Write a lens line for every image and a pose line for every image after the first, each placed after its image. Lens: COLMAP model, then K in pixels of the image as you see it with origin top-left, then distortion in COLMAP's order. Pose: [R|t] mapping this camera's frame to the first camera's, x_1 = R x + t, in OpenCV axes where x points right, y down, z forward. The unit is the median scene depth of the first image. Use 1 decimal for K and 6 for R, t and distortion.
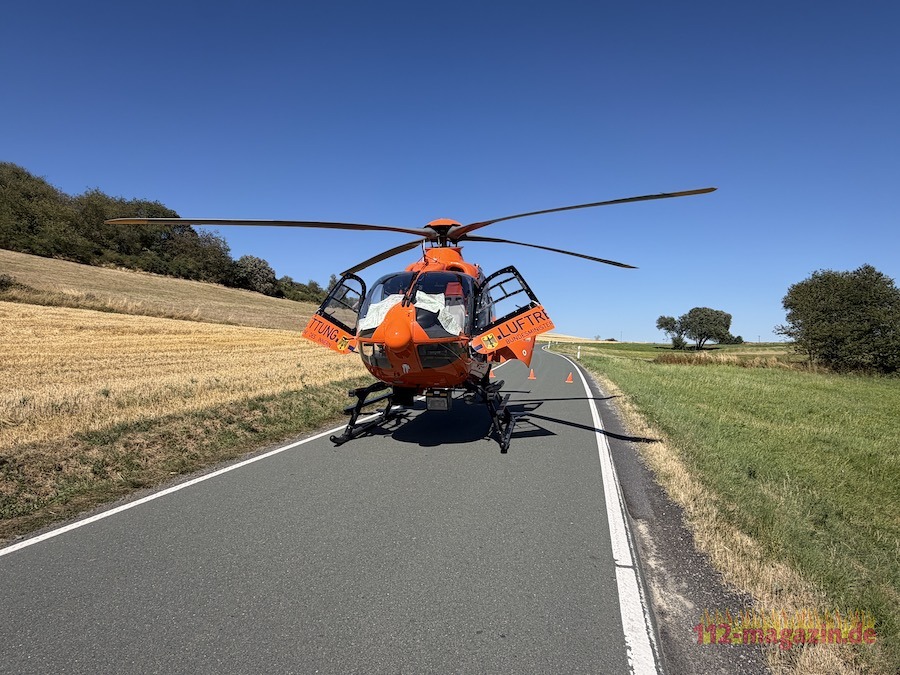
lens RADIAL K [[530.4, 0, 445.0], [0, 530.4, 337.5], [0, 0, 1]] dist [0.003649, -0.000602]
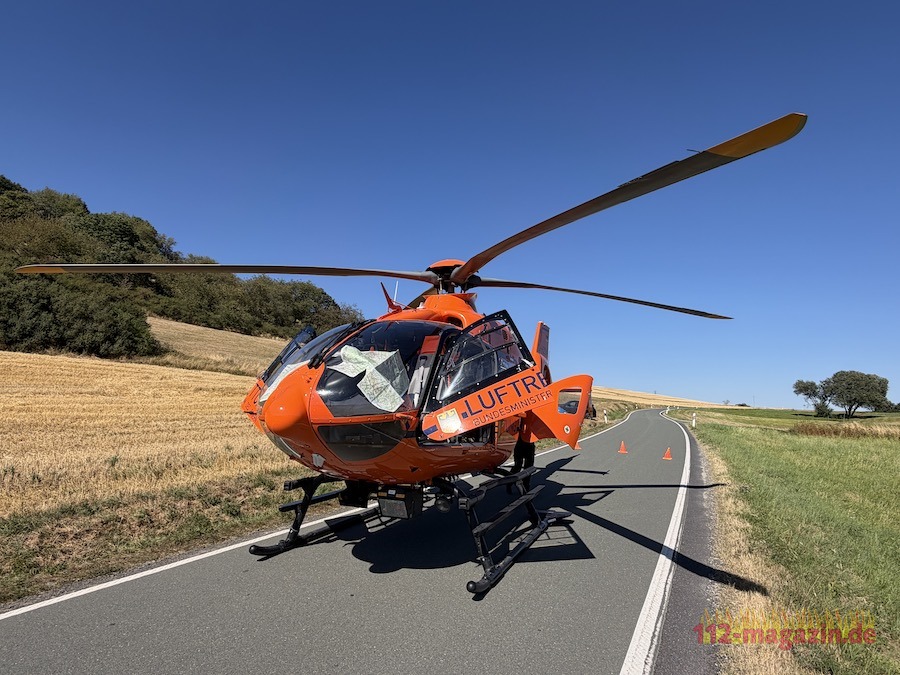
lens RADIAL K [[496.3, 0, 450.0], [0, 496.3, 337.2], [0, 0, 1]] dist [0.004729, -0.000089]
pose [[0.974755, -0.015380, -0.222745, 0.122831], [-0.012415, 0.992348, -0.122850, -0.011183], [0.222930, 0.122514, 0.967105, 0.216250]]
